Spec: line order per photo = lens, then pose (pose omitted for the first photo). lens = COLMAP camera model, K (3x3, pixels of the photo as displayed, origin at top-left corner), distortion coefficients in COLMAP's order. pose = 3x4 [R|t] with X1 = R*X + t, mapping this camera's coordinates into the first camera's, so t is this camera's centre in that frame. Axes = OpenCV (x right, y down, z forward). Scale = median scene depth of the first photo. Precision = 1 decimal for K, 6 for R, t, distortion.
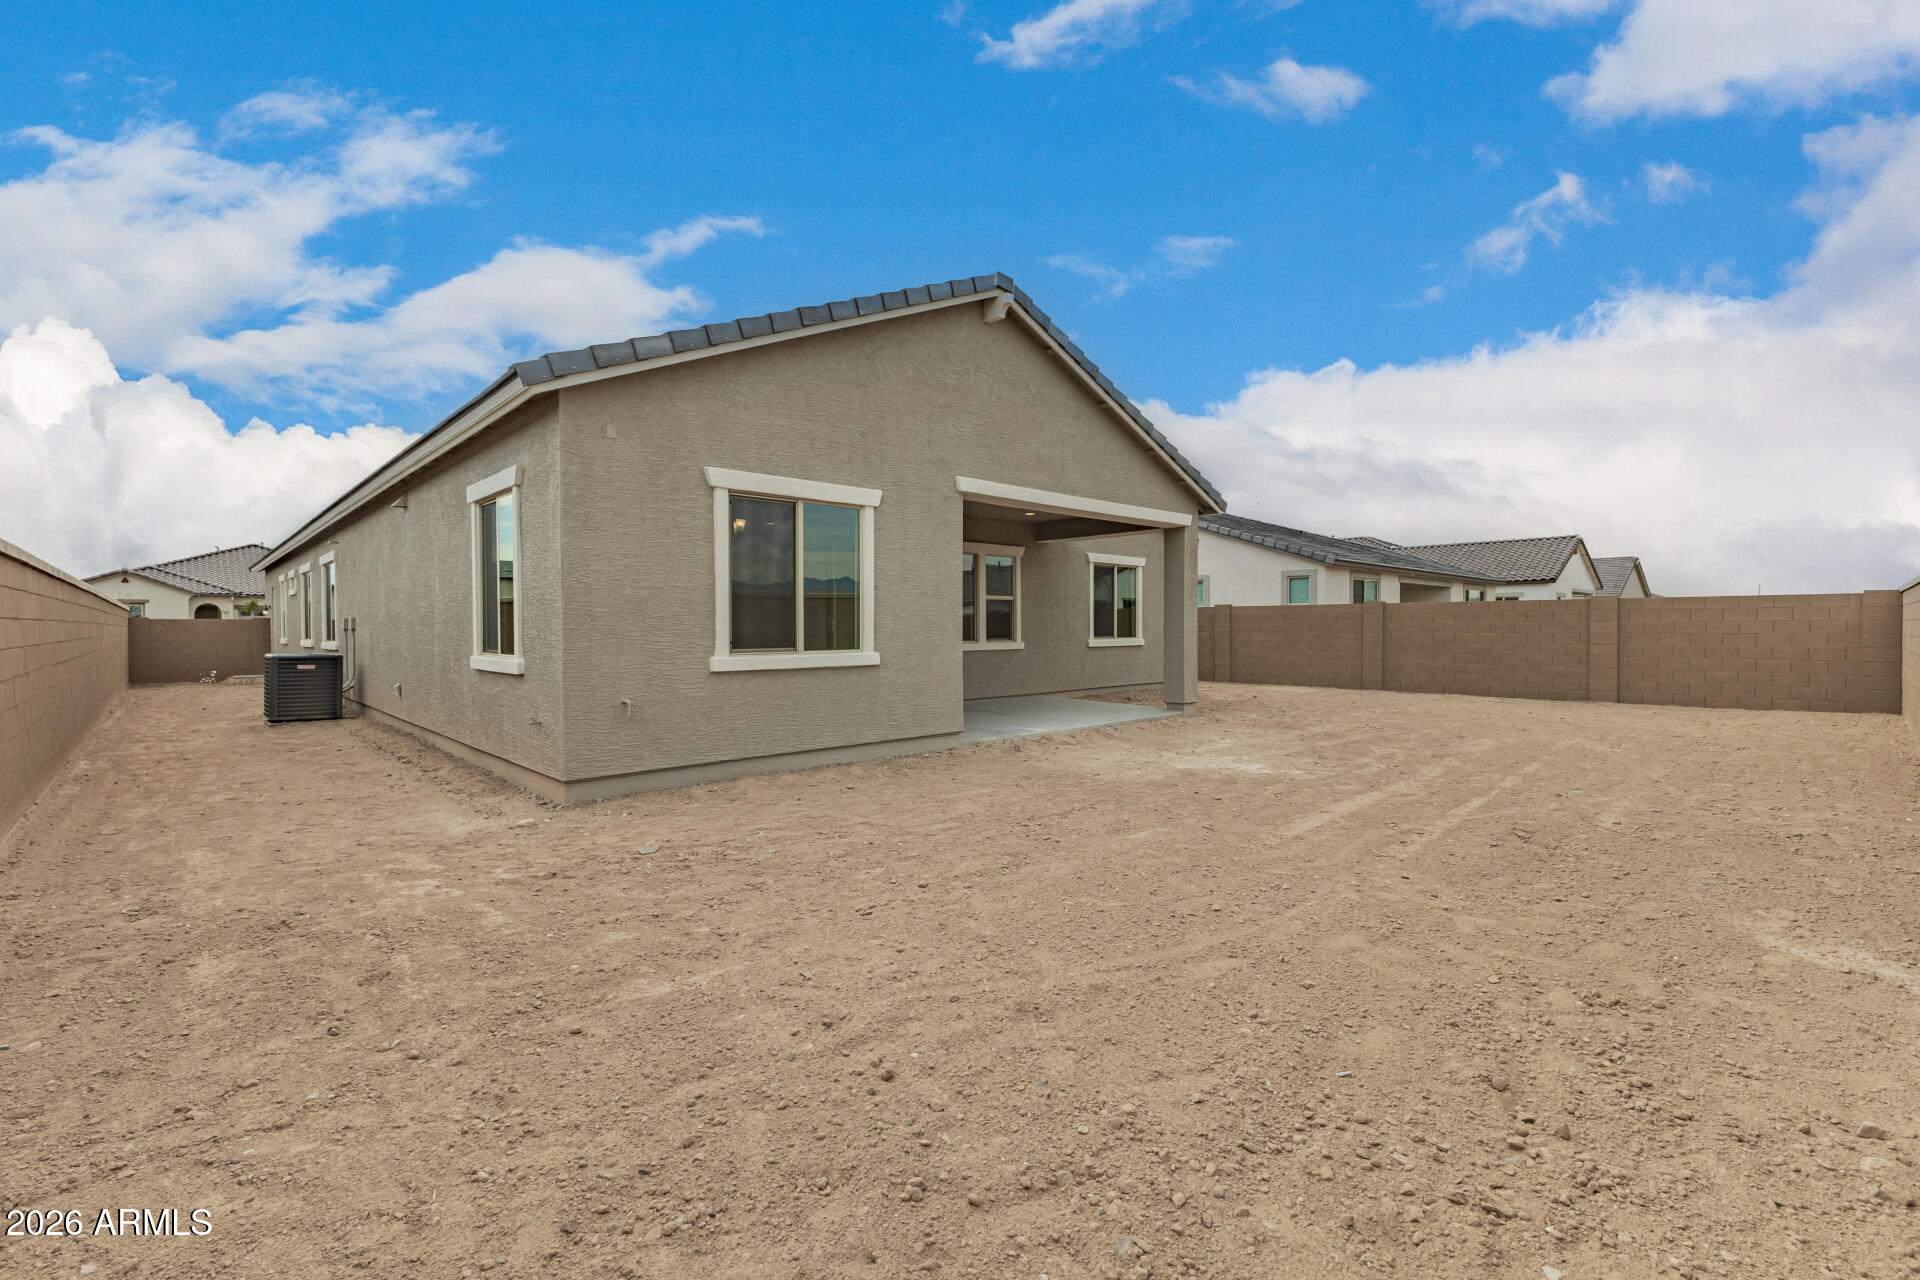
lens RADIAL K [[842.6, 0, 957.6], [0, 842.6, 627.6], [0, 0, 1]] dist [-0.000939, -0.000019]
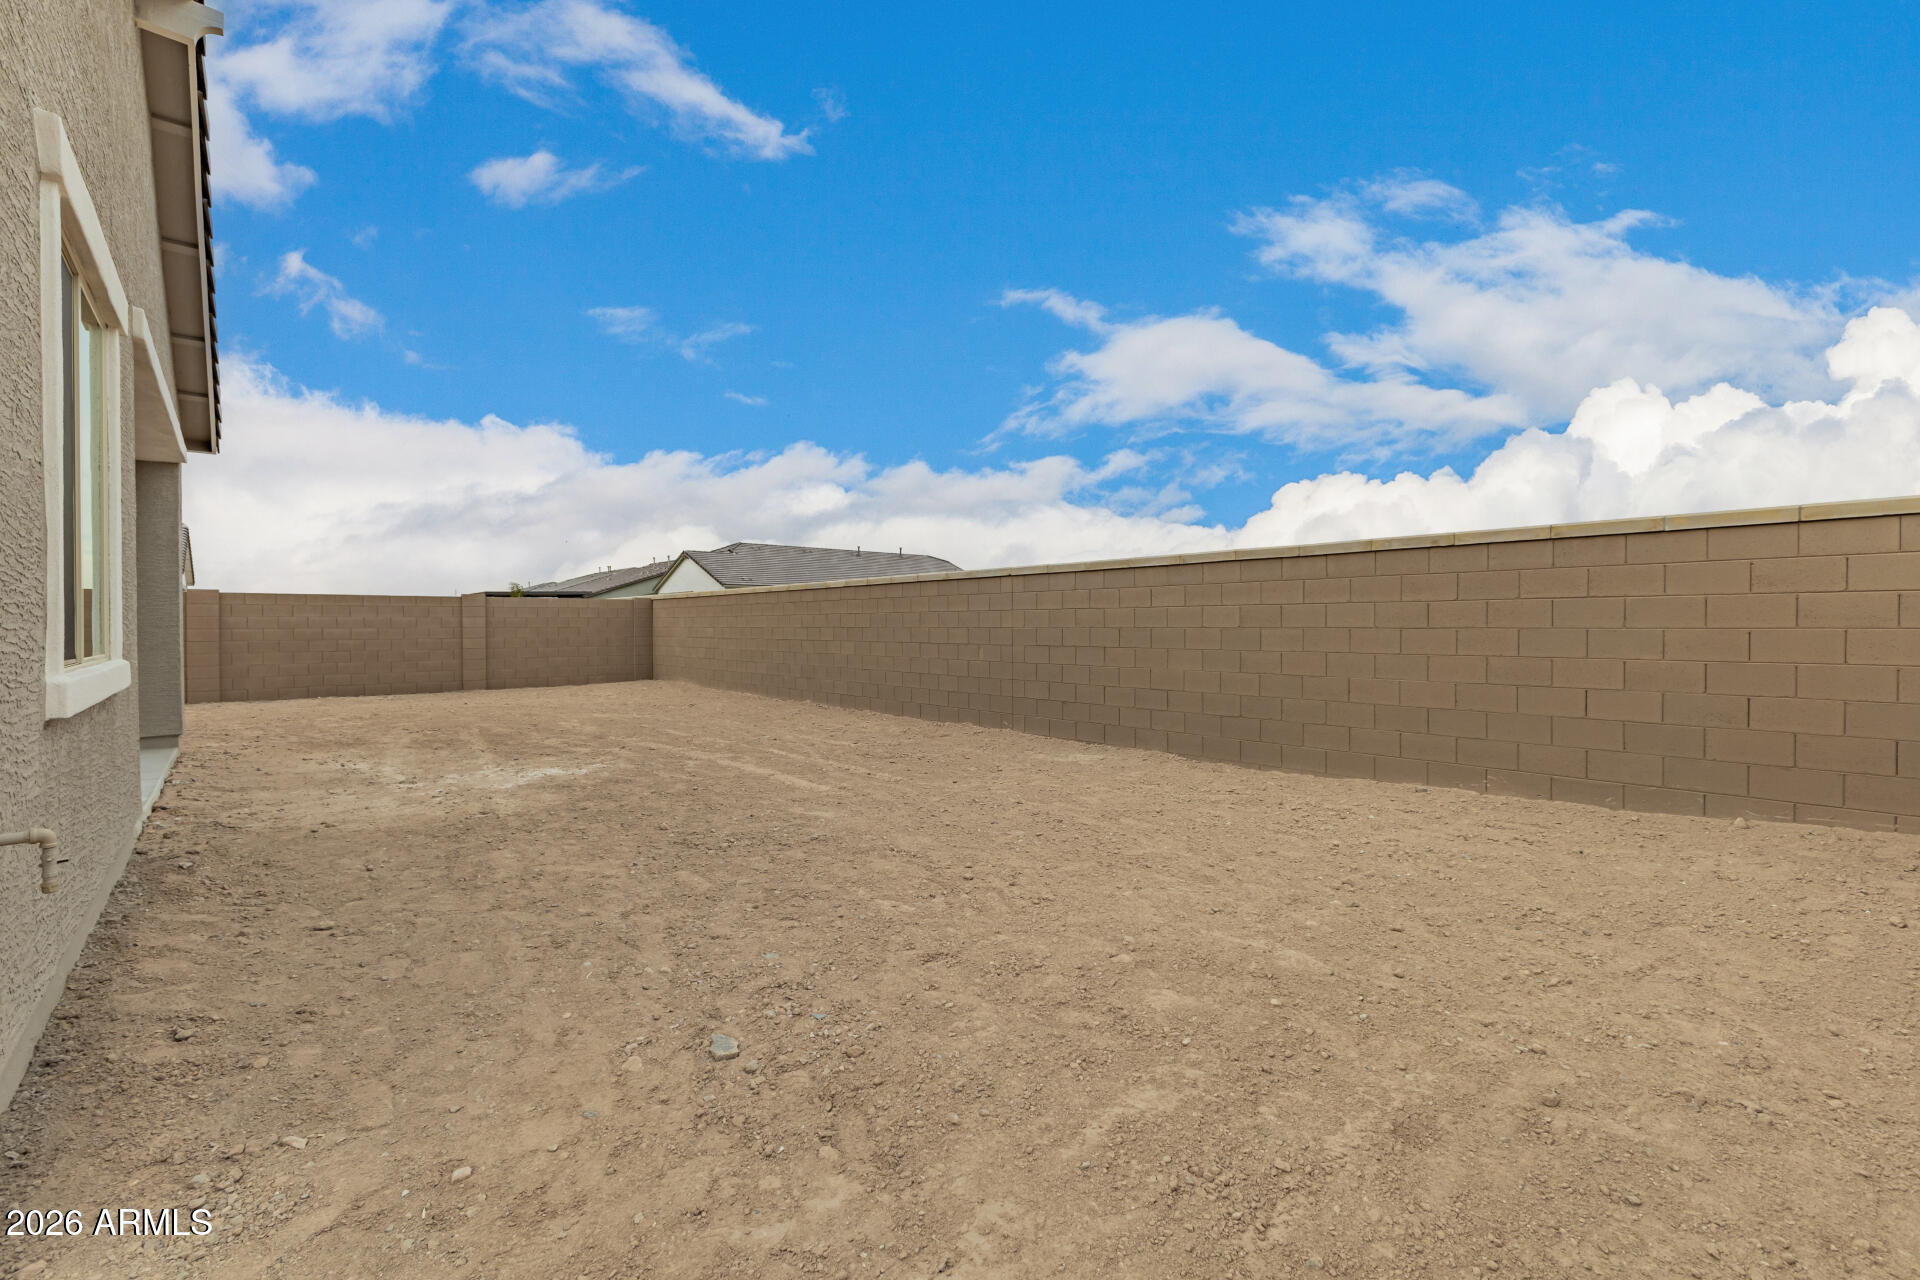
lens RADIAL K [[838.6, 0, 993.2], [0, 838.6, 628.7], [0, 0, 1]] dist [0.001991, 0.000101]
pose [[0.018412, -0.004279, 0.999821, -1.010928], [0.006752, 0.999969, 0.004155, 0.026395], [-0.999808, 0.006674, 0.018440, 0.994864]]
